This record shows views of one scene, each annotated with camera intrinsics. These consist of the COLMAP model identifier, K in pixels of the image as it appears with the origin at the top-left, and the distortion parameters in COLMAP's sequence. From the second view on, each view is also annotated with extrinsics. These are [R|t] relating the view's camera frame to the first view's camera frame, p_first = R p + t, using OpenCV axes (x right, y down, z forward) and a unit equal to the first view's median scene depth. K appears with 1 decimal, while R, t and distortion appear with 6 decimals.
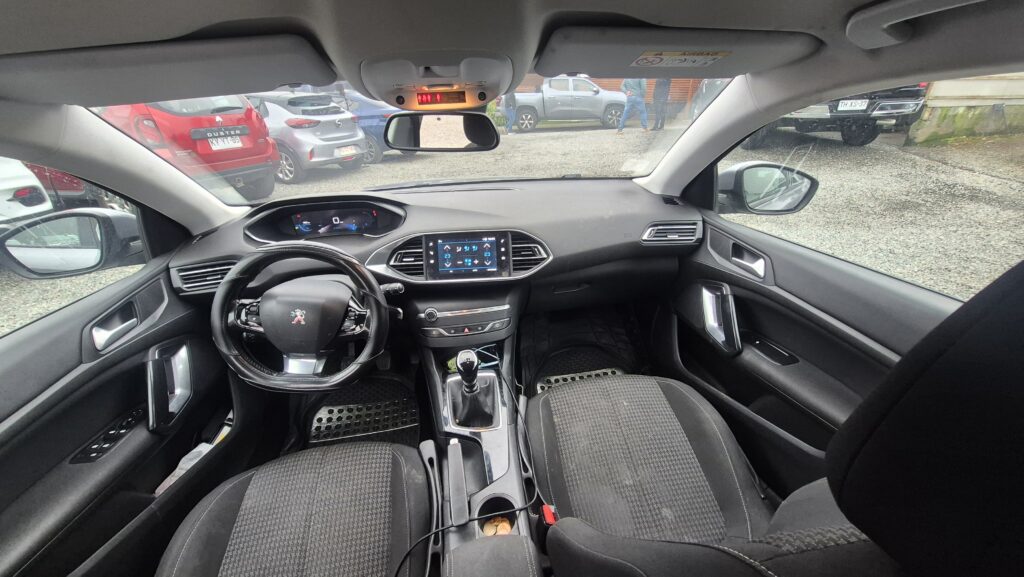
lens RADIAL K [[399.8, 0, 514.5], [0, 399.8, 293.1], [0, 0, 1]] dist [0.000650, -0.000104]
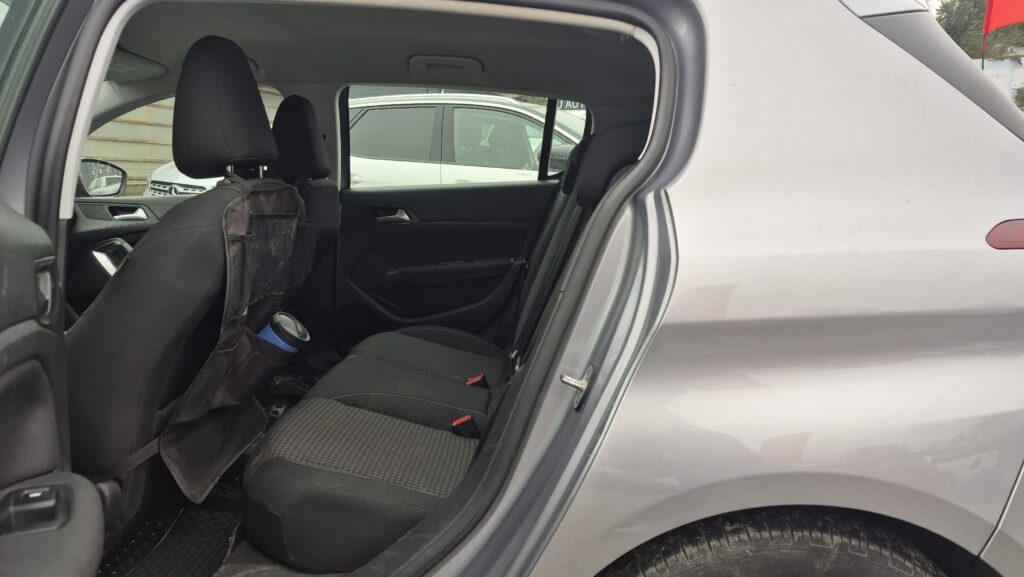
lens RADIAL K [[716.8, 0, 520.1], [0, 716.8, 290.3], [0, 0, 1]] dist [0.079293, -0.097748]
pose [[0.176601, -0.121697, 0.976730, -1.545495], [0.432272, 0.901098, 0.034115, 0.608471], [-0.884281, 0.416189, 0.211741, -0.577218]]
